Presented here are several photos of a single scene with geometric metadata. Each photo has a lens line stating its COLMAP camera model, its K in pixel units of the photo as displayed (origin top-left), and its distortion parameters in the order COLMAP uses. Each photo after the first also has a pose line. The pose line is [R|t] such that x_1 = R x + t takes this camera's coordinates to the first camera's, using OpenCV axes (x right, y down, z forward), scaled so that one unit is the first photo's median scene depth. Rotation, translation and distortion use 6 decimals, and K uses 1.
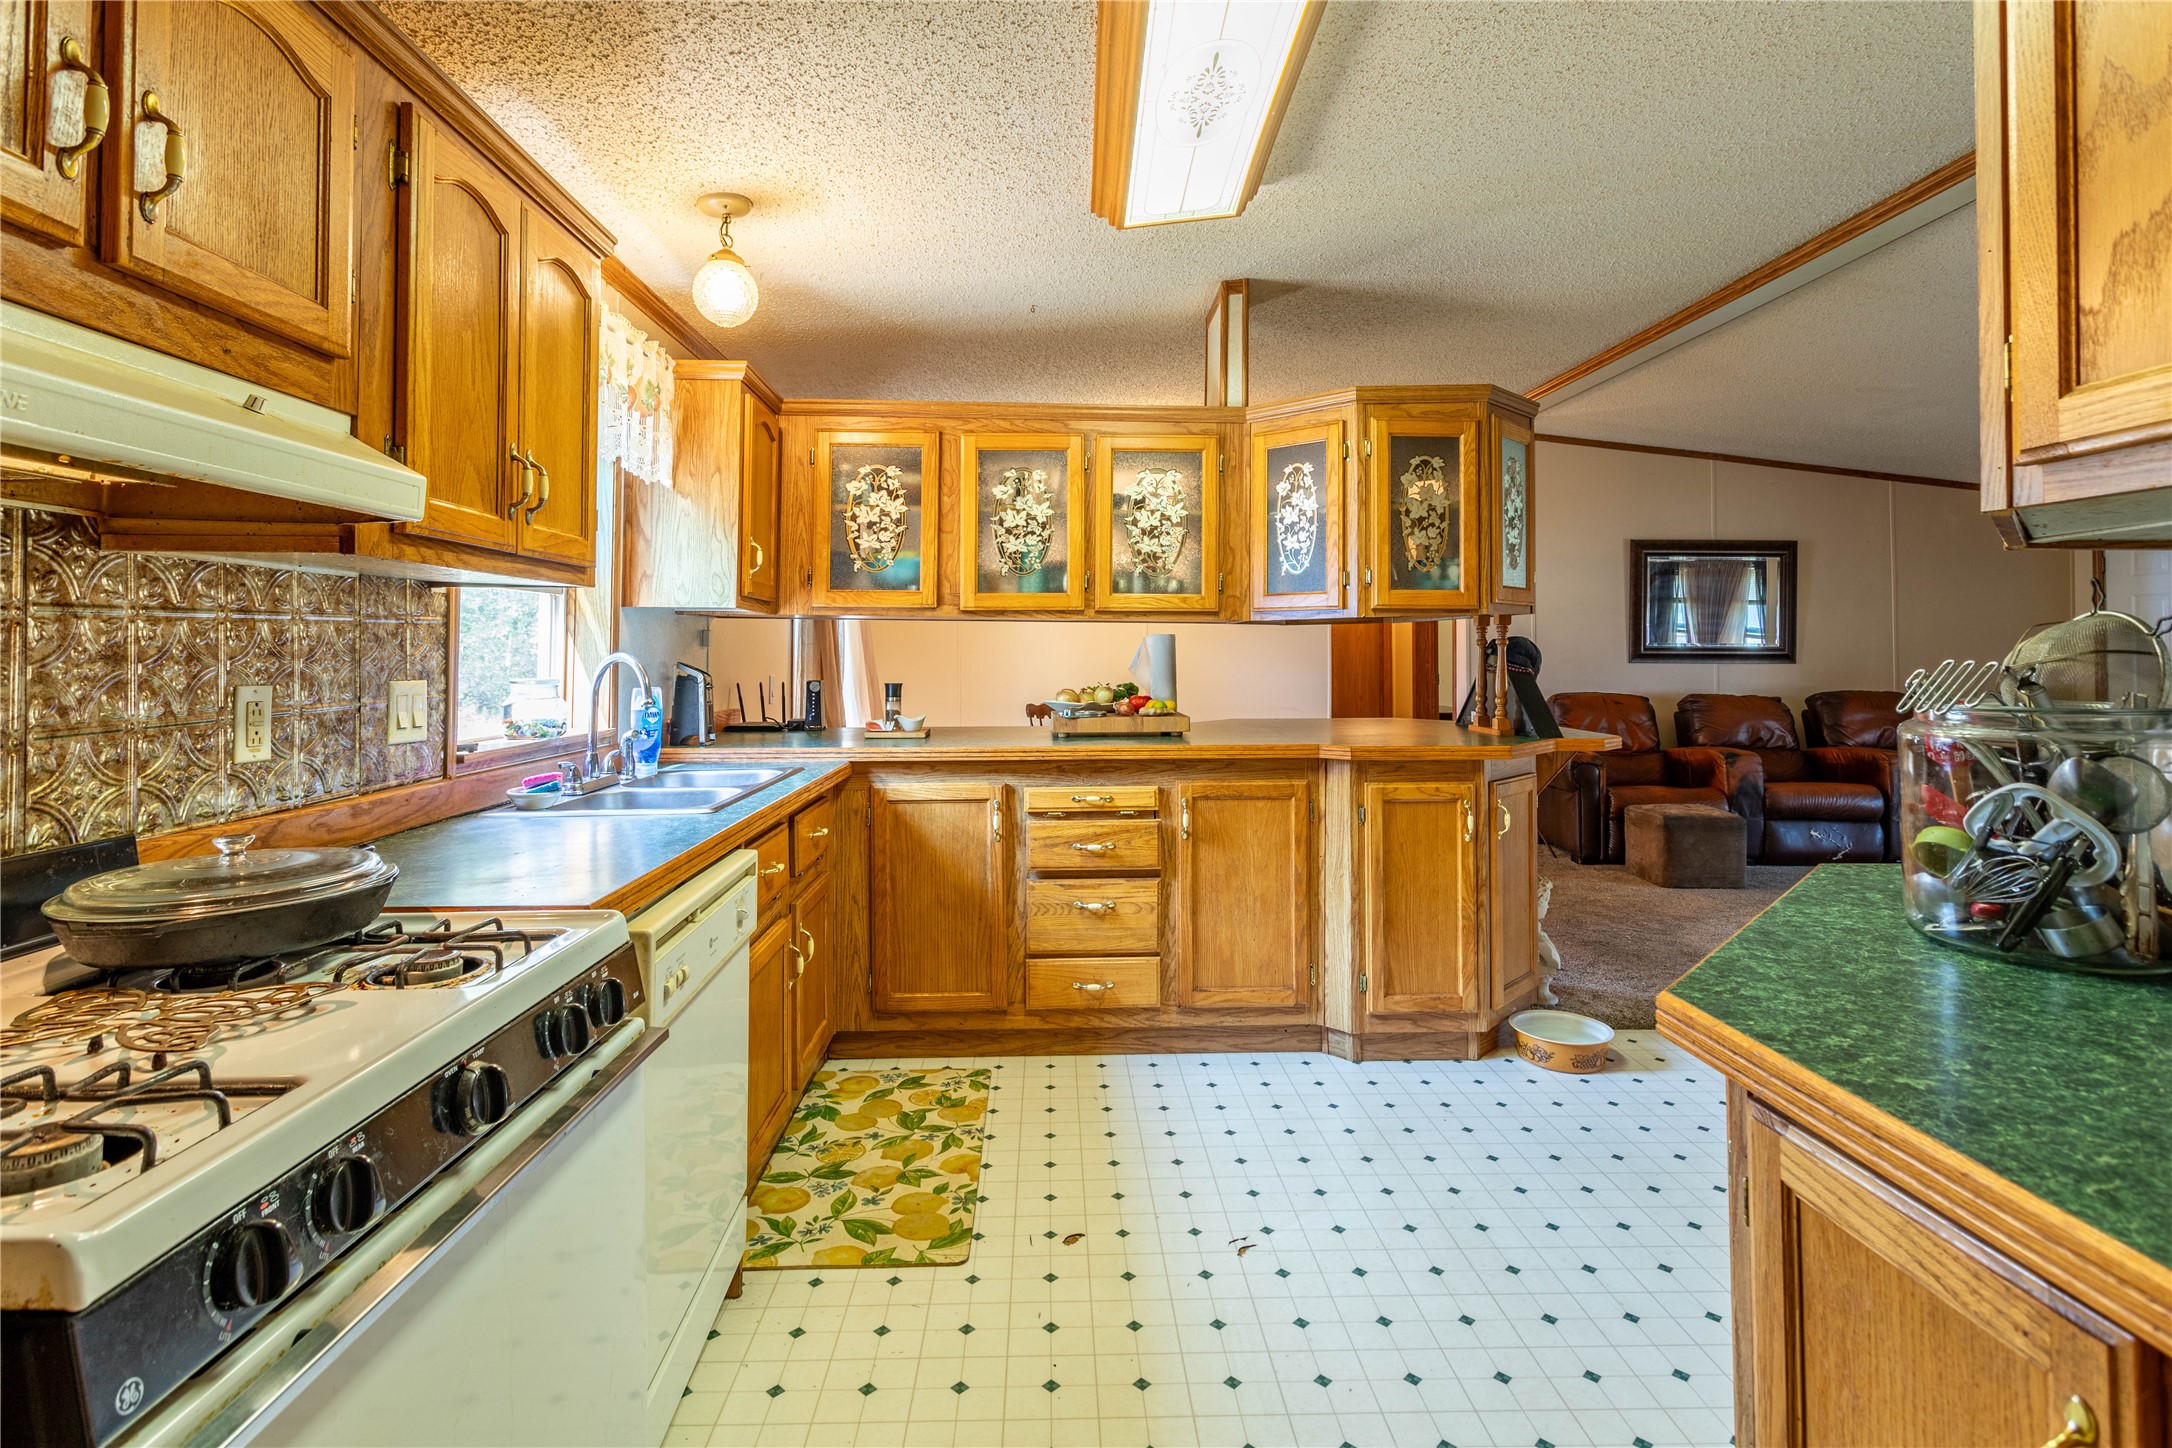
lens RADIAL K [[1060.0, 0, 1074.1], [0, 1060.0, 635.9], [0, 0, 1]] dist [-0.006374, 0.007844]
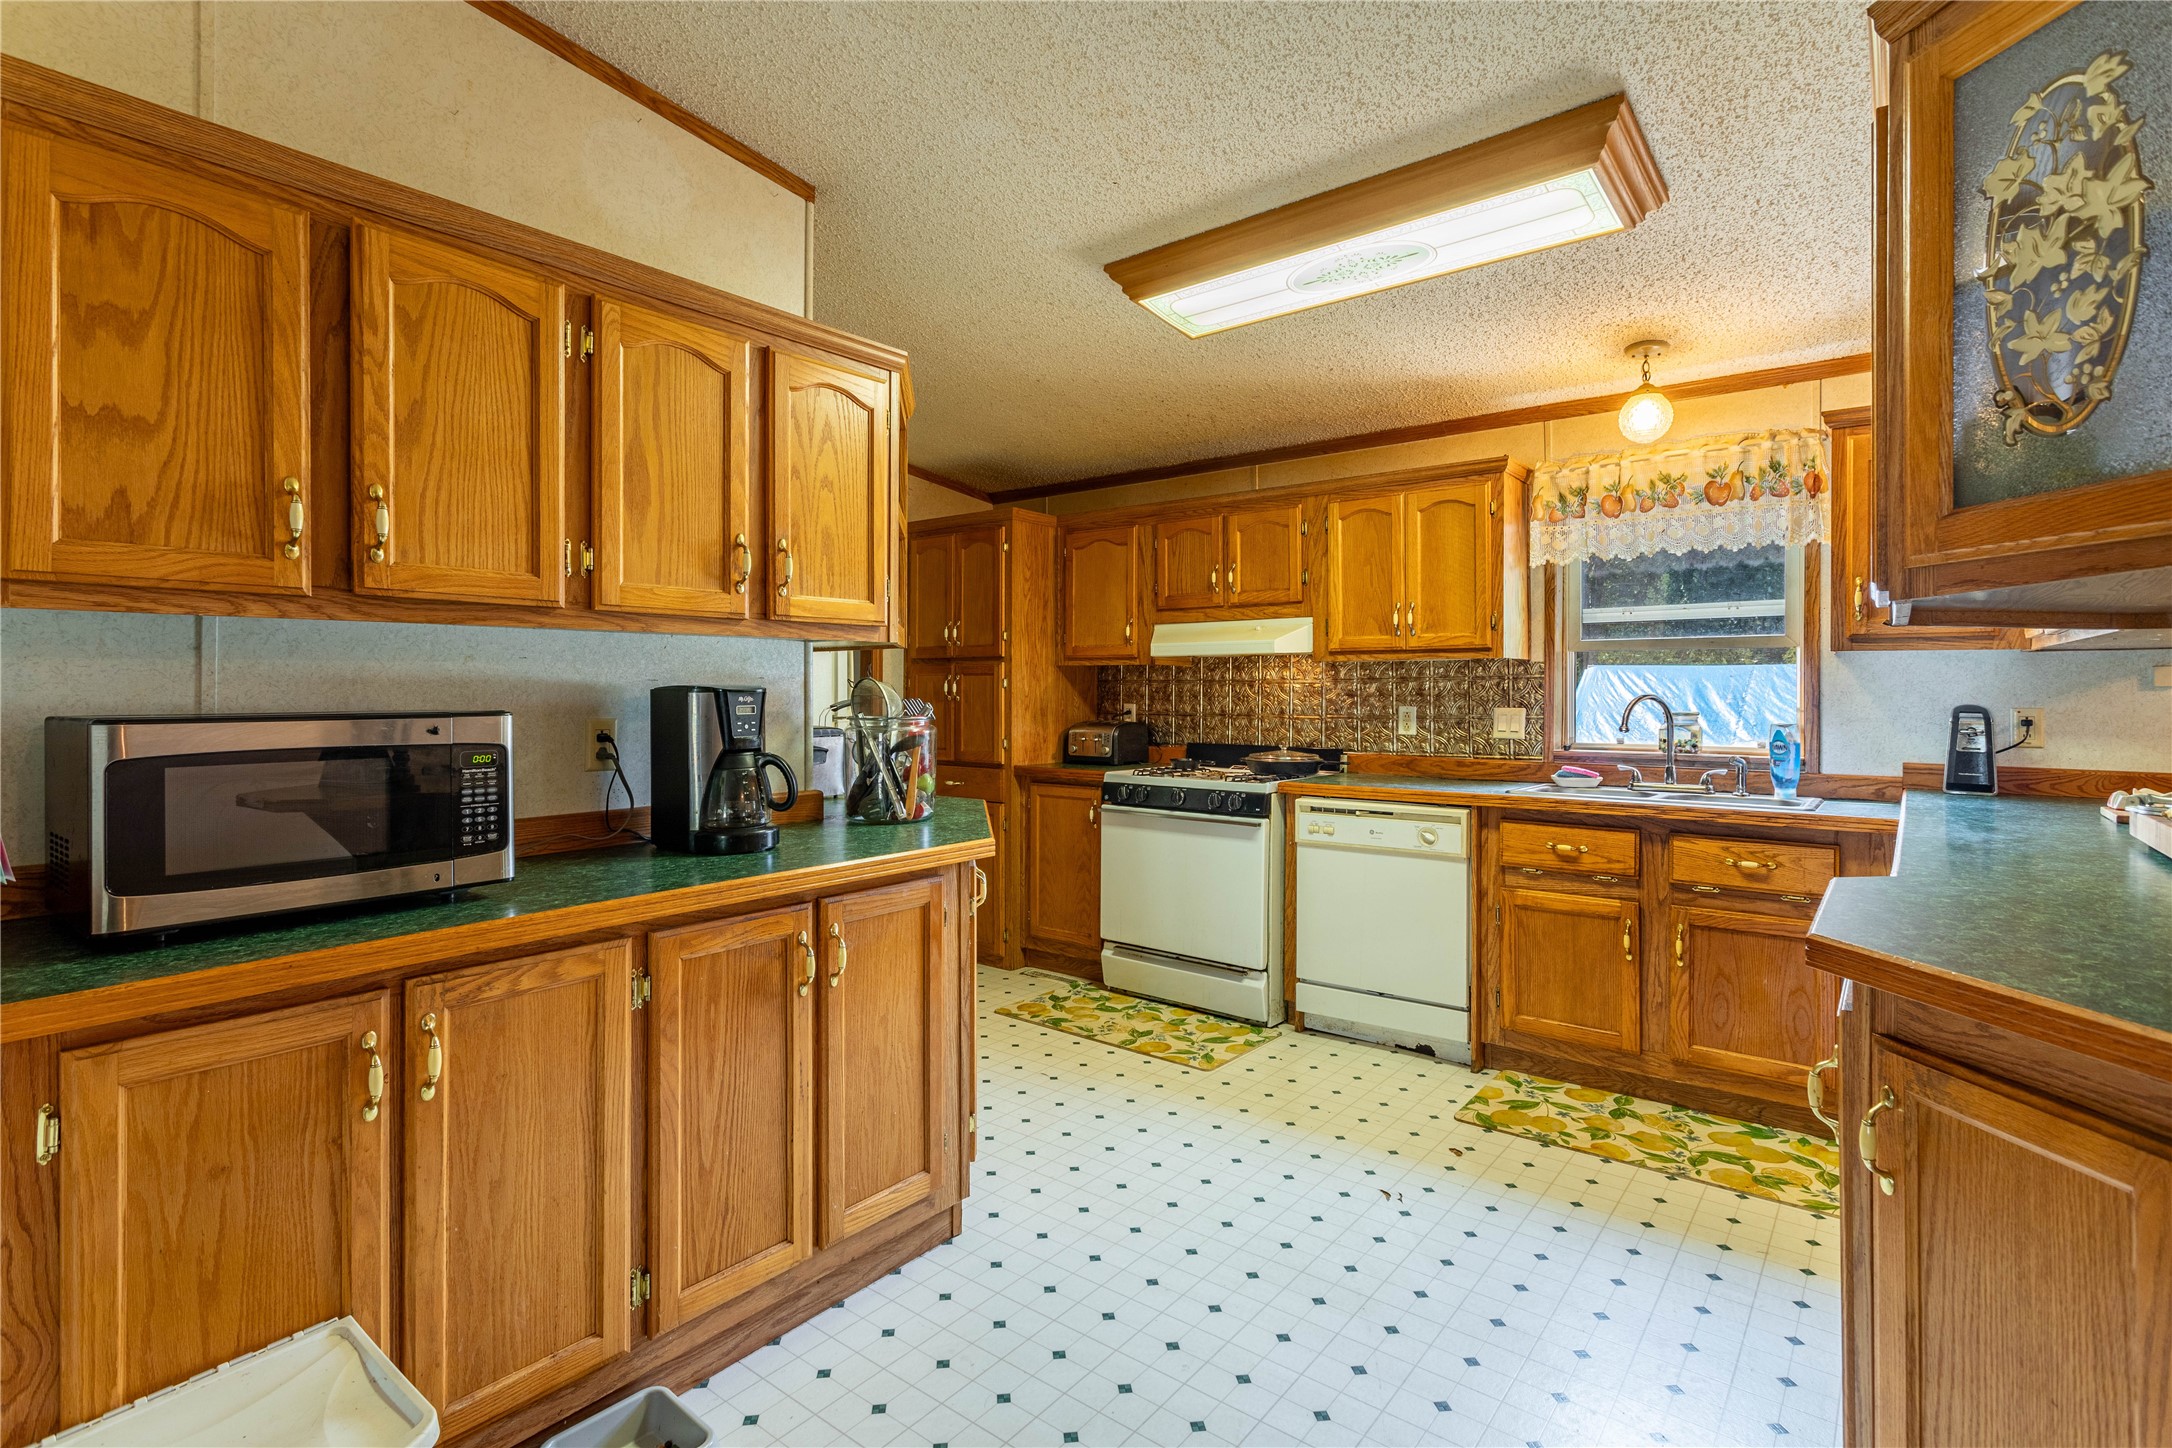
lens RADIAL K [[1052.5, 0, 1077.6], [0, 1052.5, 687.3], [0, 0, 1]] dist [-0.007736, 0.007484]
pose [[-0.642953, -0.002994, -0.765900, 1.194395], [0.010417, 0.999866, -0.012654, 0.016508], [0.765835, -0.016114, -0.642835, 1.387218]]
